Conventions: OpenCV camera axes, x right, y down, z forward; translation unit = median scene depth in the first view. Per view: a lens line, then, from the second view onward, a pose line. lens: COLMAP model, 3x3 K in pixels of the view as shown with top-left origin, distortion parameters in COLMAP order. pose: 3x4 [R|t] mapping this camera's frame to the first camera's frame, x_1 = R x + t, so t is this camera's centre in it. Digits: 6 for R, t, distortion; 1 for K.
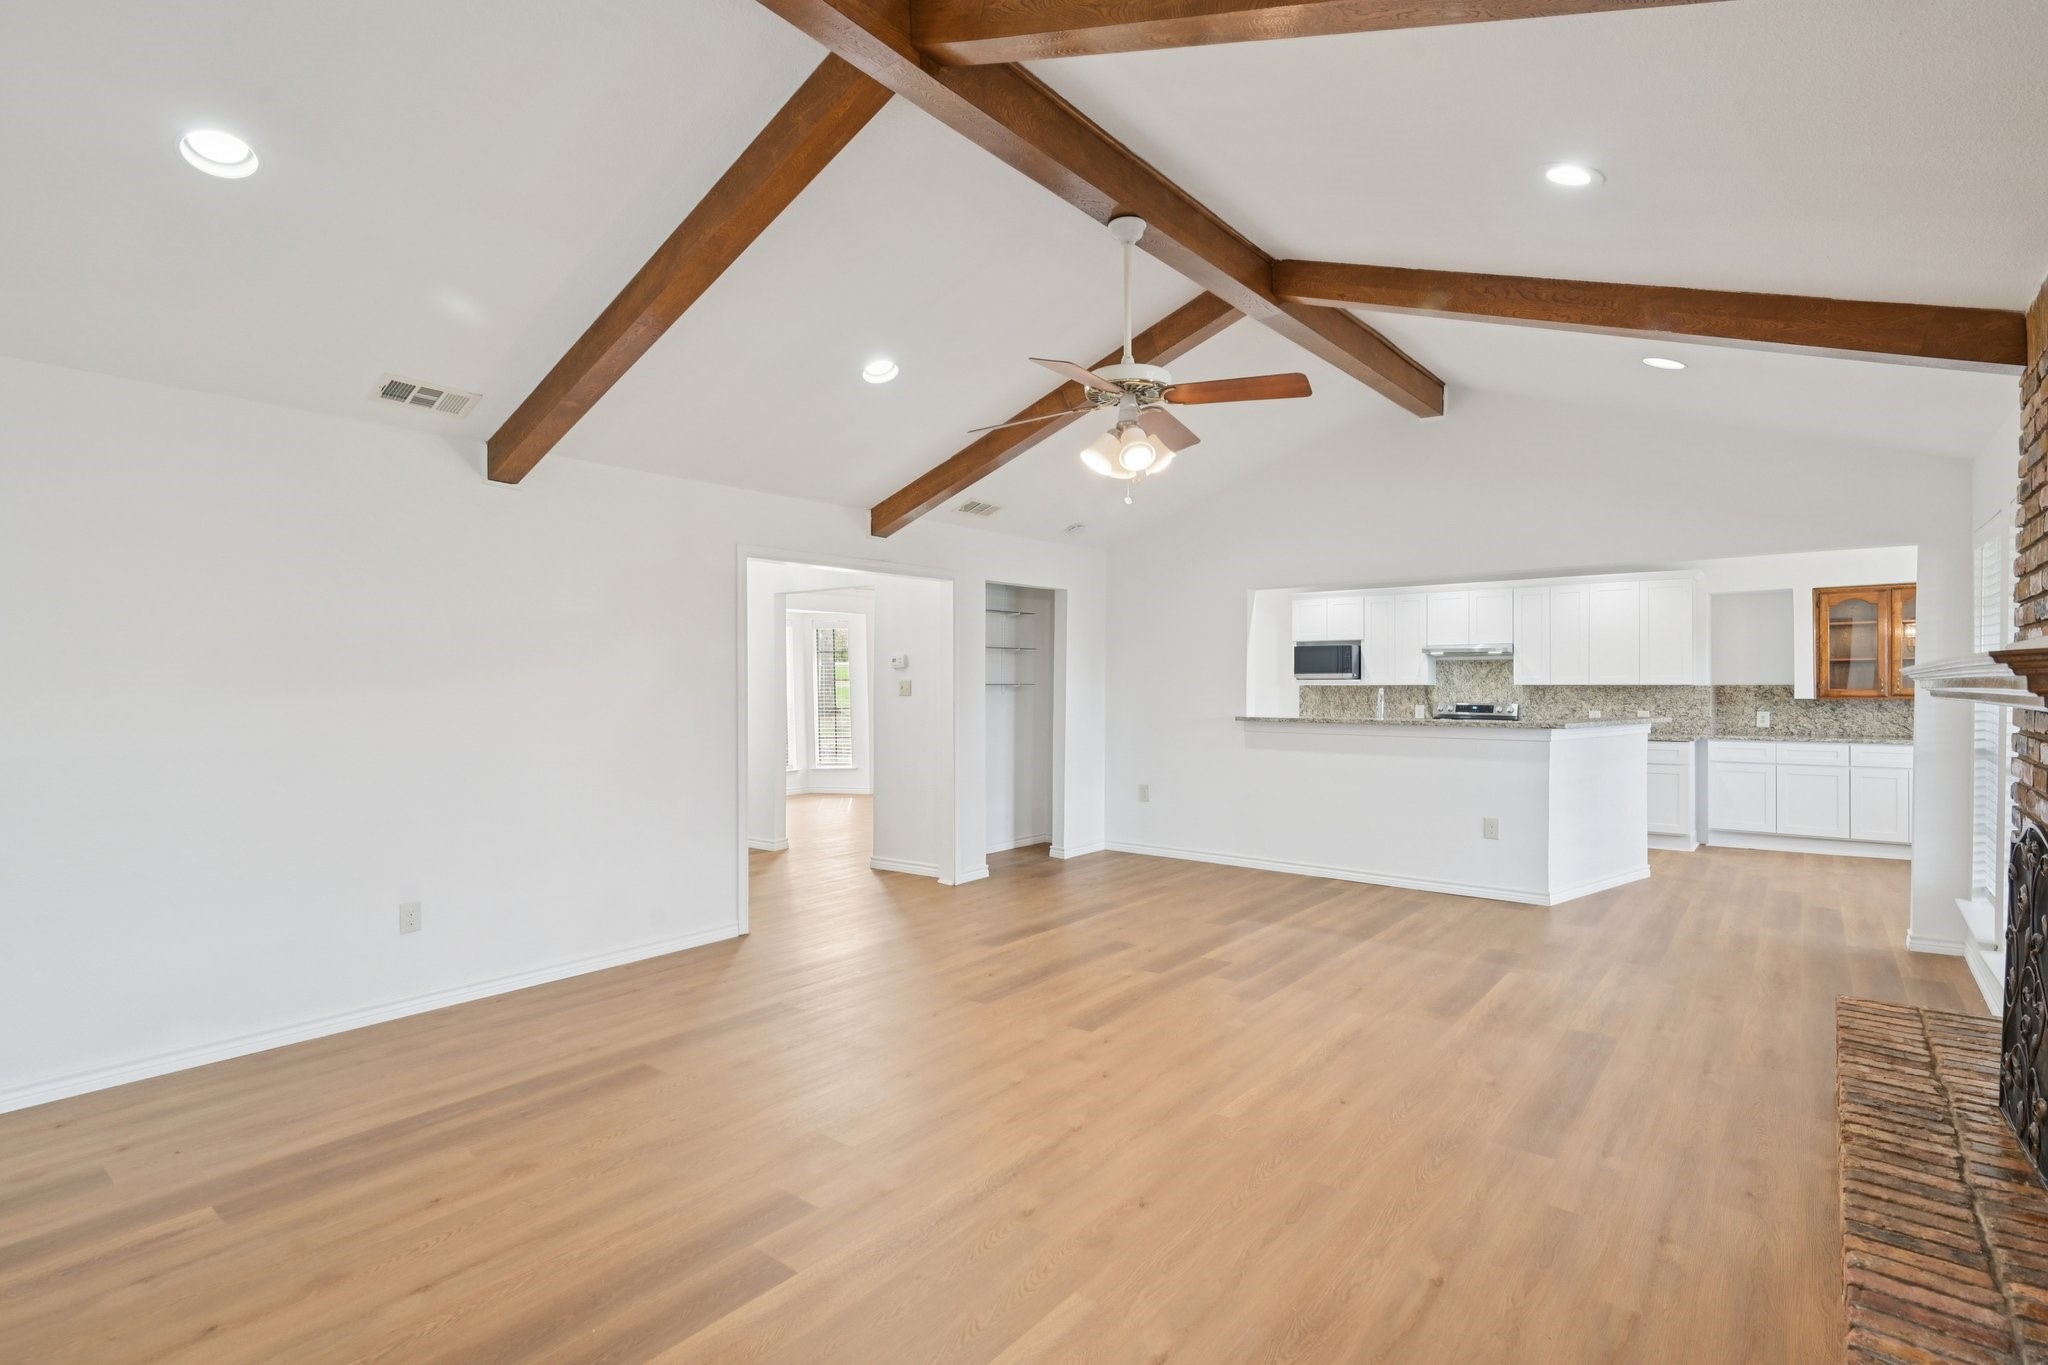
lens RADIAL K [[961.9, 0, 1026.2], [0, 961.9, 684.5], [0, 0, 1]] dist [-0.003902, -0.000756]
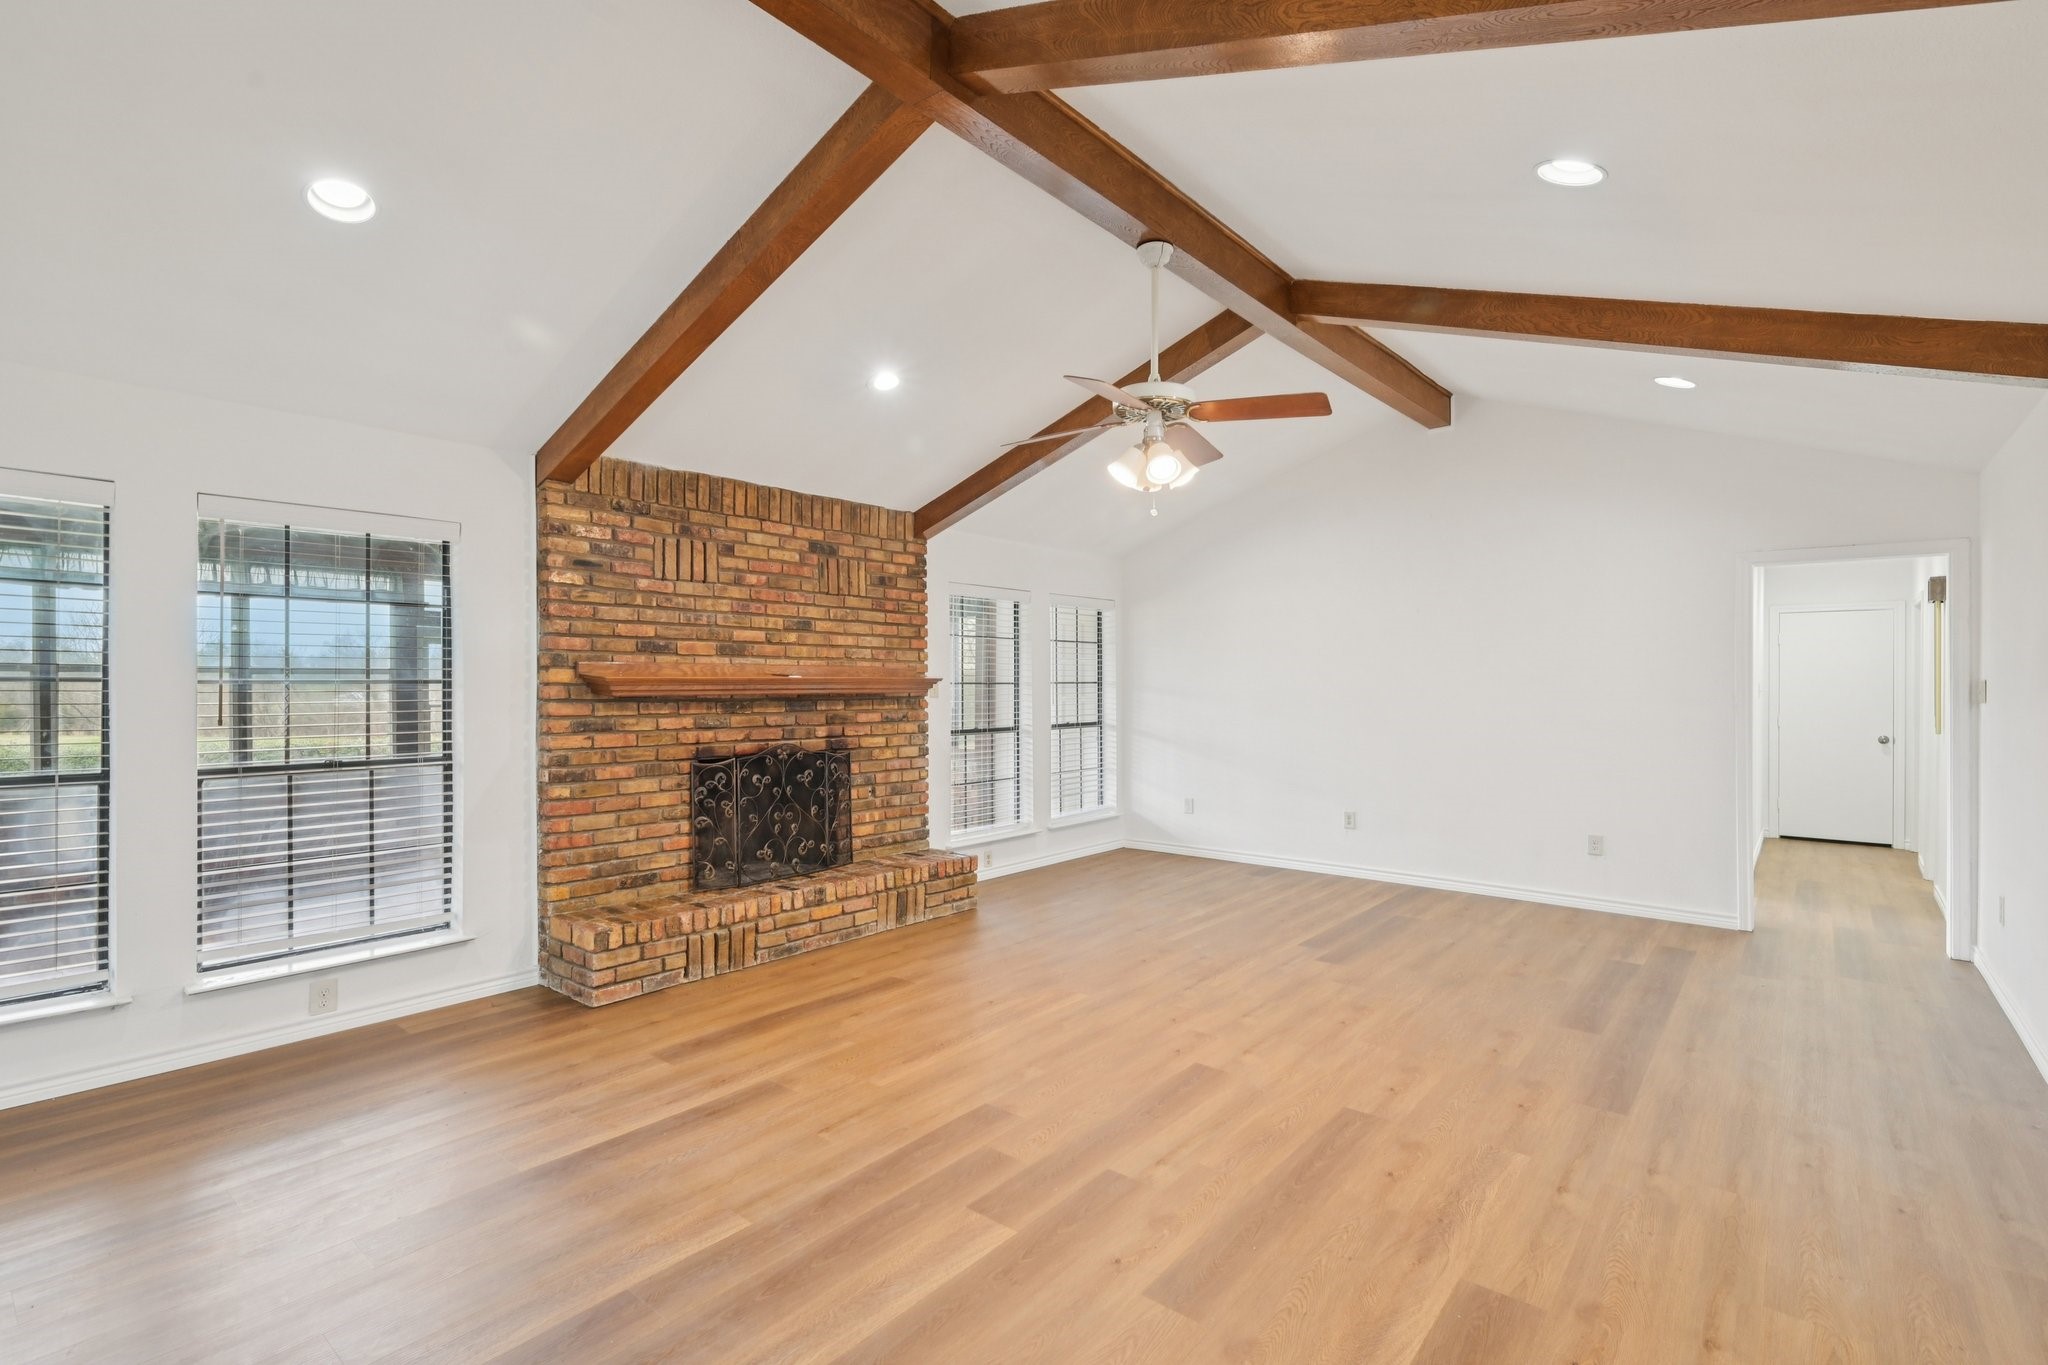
lens RADIAL K [[942.9, 0, 1037.0], [0, 942.9, 682.6], [0, 0, 1]] dist [0.001597, -0.000471]
pose [[-0.999989, 0.001453, 0.004505, 0.212152], [0.001446, 0.999997, -0.001729, -0.003299], [-0.004507, -0.001723, -0.999988, 1.876723]]
